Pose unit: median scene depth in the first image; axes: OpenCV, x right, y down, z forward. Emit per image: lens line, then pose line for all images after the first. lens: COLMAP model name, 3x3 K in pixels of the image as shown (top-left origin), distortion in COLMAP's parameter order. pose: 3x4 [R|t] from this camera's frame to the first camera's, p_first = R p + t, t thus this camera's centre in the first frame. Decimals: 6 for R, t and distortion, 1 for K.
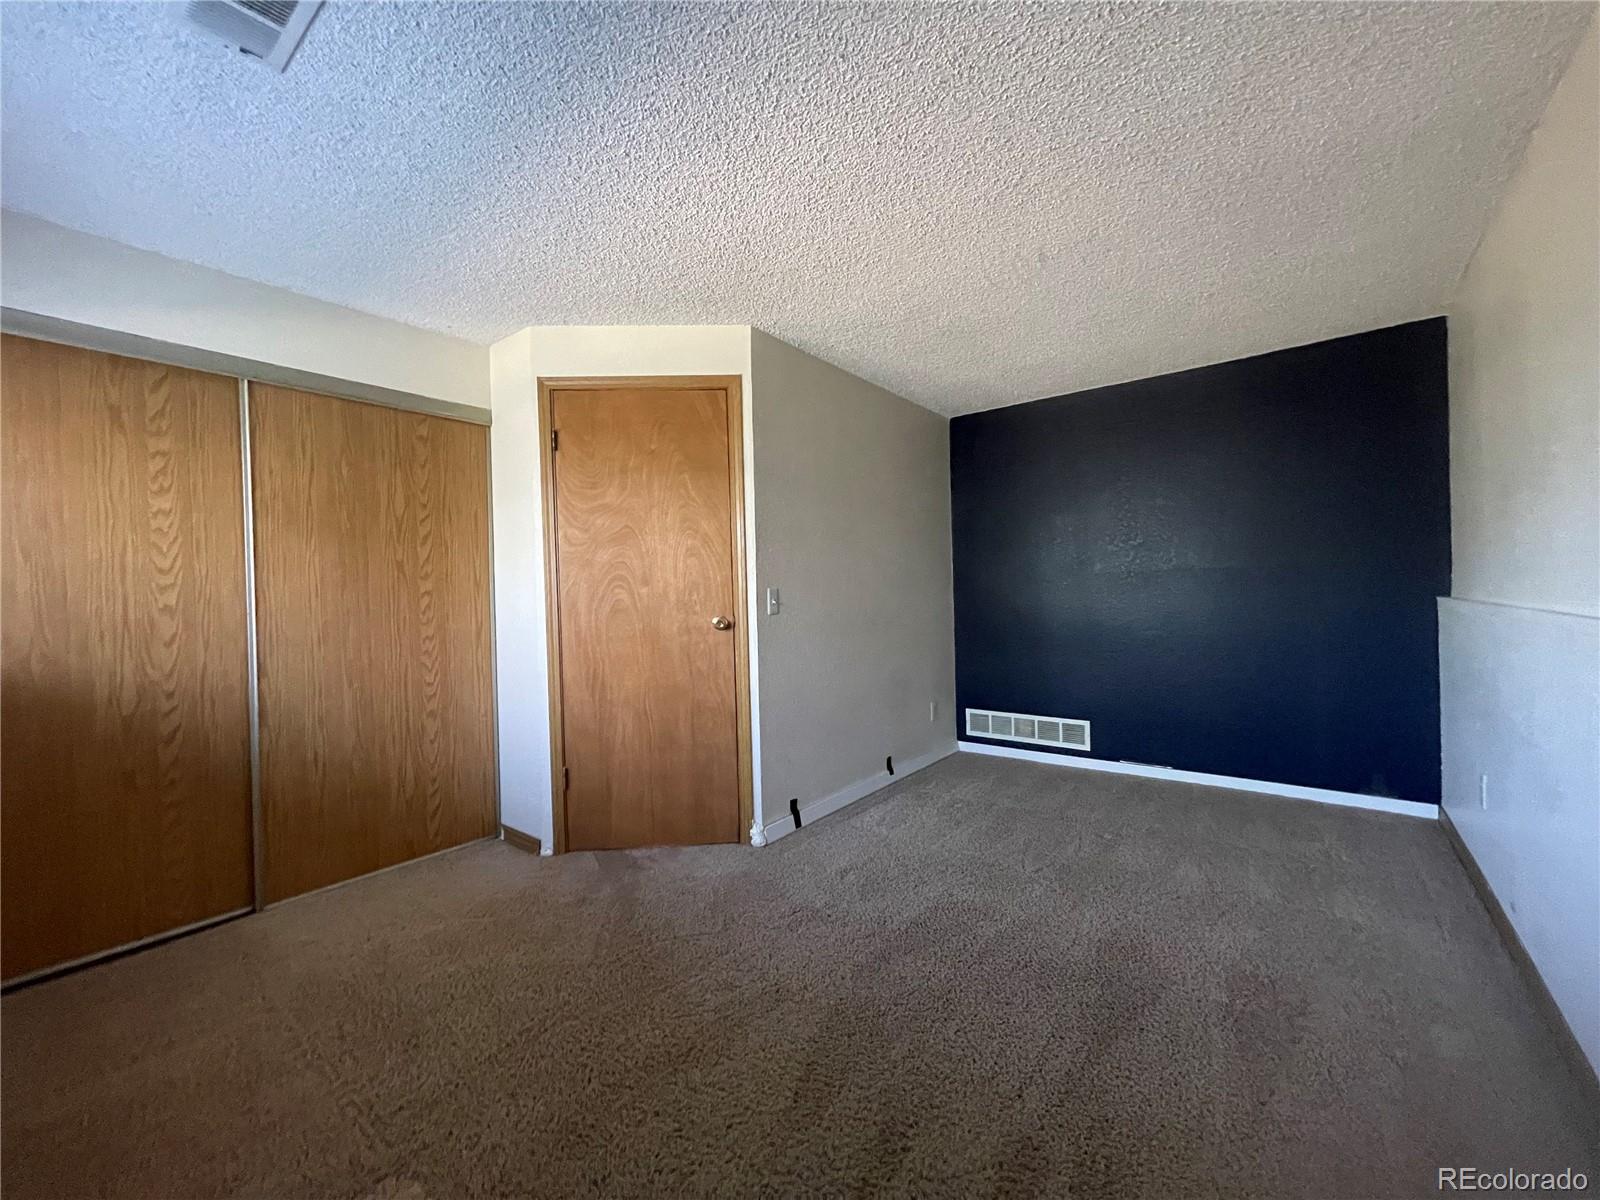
lens RADIAL K [[643.5, 0, 799.9], [0, 643.5, 599.4], [0, 0, 1]] dist [-0.002621, -0.000196]
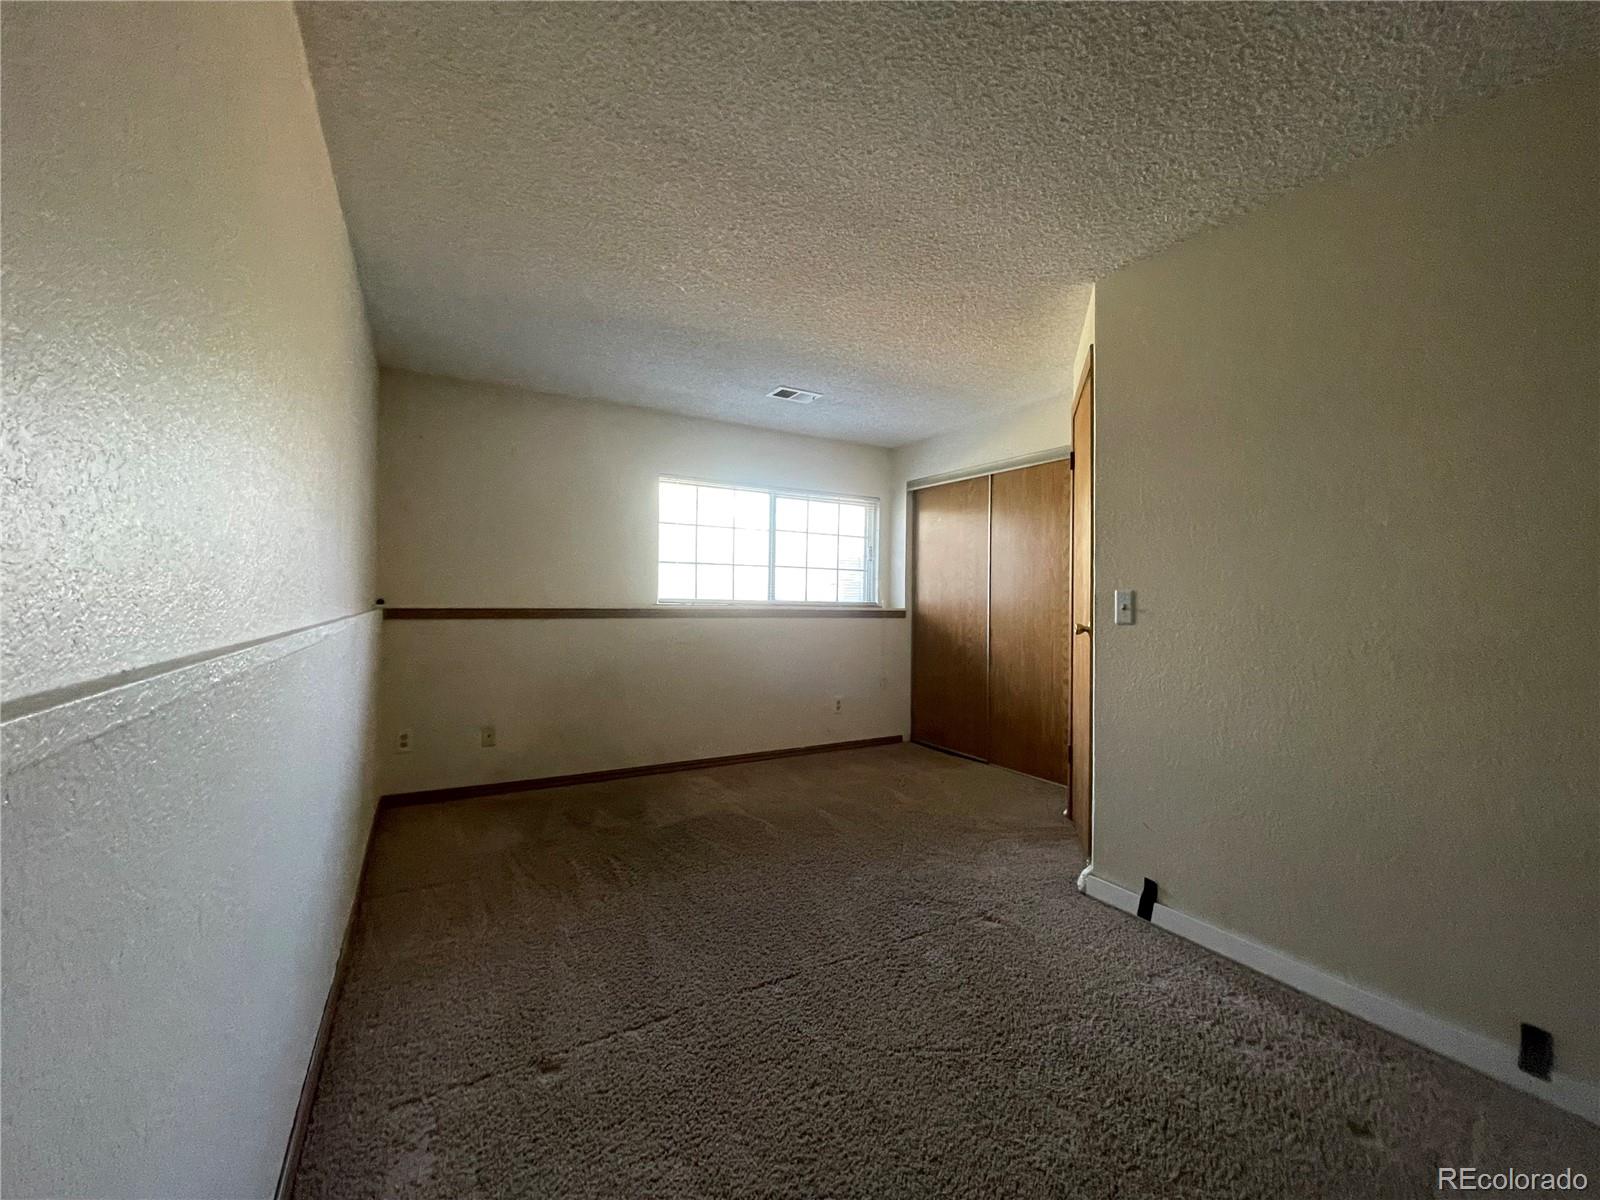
lens RADIAL K [[643.5, 0, 793.0], [0, 643.5, 597.3], [0, 0, 1]] dist [-0.002621, -0.000196]
pose [[-0.380196, 0.024750, -0.924575, 0.819669], [-0.003756, 0.999592, 0.028303, -0.029253], [0.924898, 0.014233, -0.379948, 0.905806]]
